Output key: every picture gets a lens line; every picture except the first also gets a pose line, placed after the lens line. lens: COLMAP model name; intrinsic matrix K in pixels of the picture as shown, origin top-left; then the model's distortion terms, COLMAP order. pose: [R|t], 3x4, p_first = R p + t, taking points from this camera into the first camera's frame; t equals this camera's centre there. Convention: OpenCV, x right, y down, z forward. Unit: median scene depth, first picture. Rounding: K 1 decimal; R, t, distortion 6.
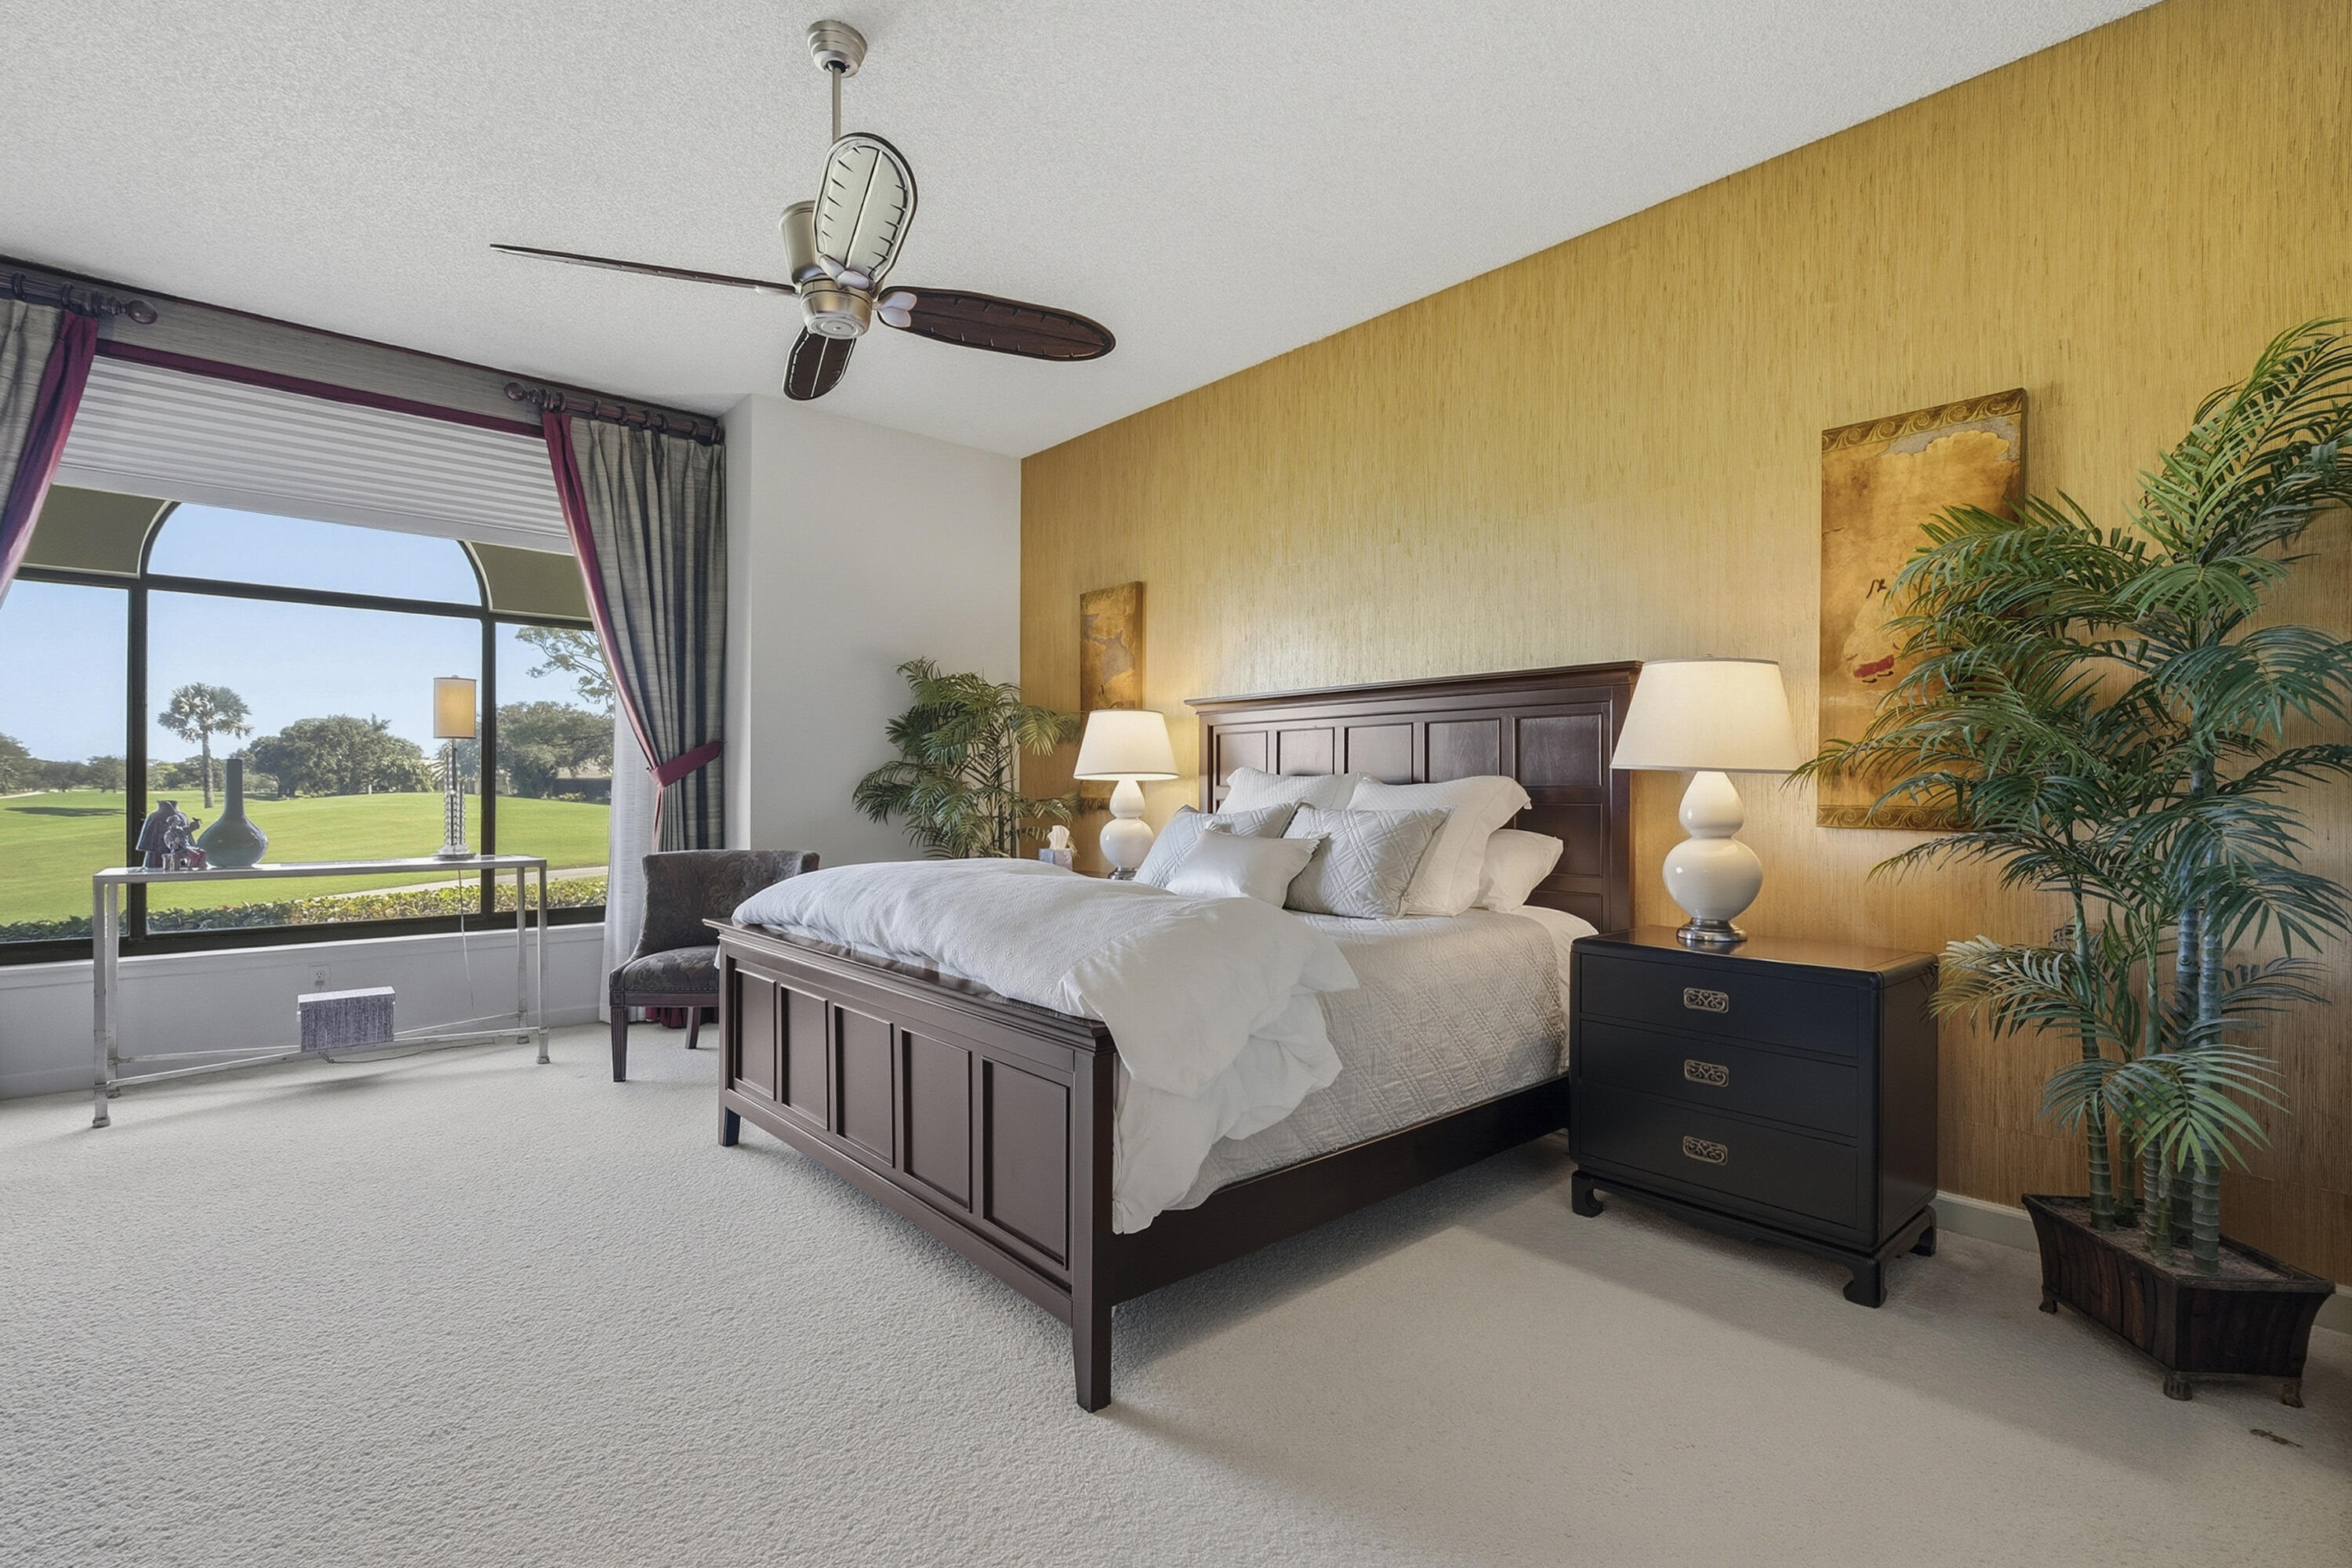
lens RADIAL K [[1081.5, 0, 1179.9], [0, 1081.5, 790.0], [0, 0, 1]] dist [-0.002360, -0.000186]
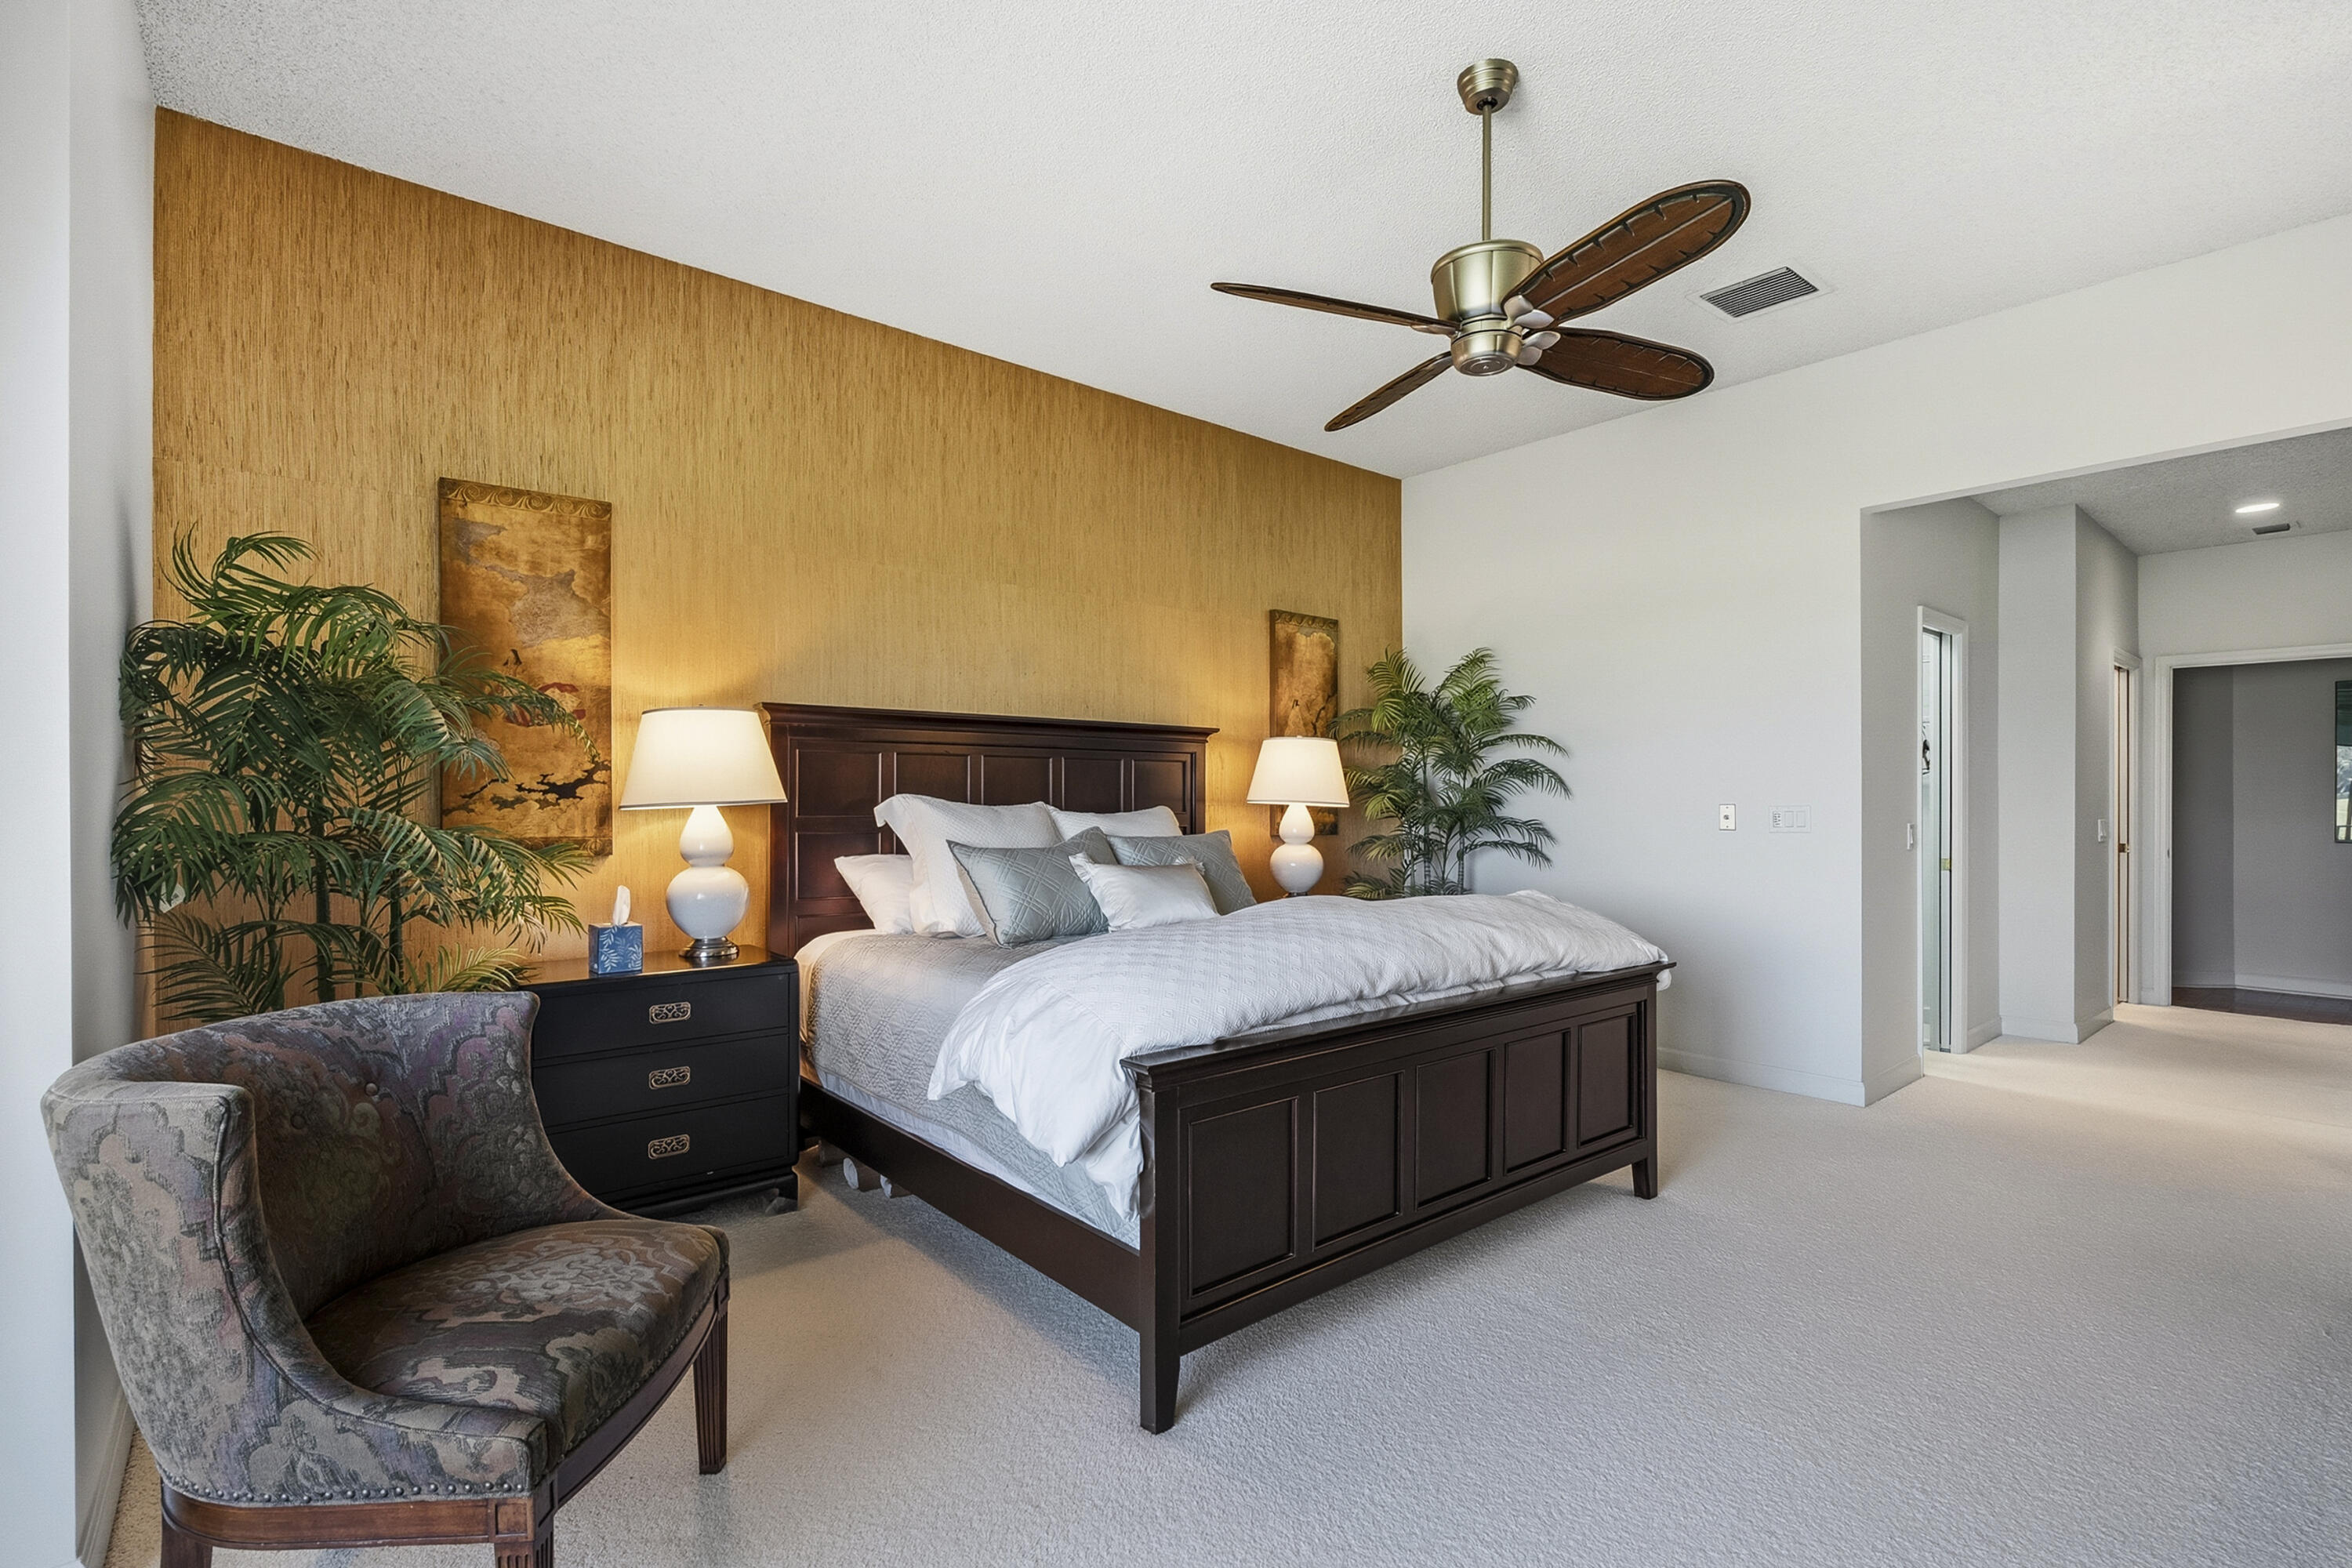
lens RADIAL K [[1081.5, 0, 1179.9], [0, 1081.5, 790.0], [0, 0, 1]] dist [-0.002360, -0.000186]
pose [[0.025404, 0.001399, 0.999676, -0.881066], [-0.000791, 0.999999, -0.001380, -0.025960], [-0.999677, -0.000756, 0.025405, 0.830901]]
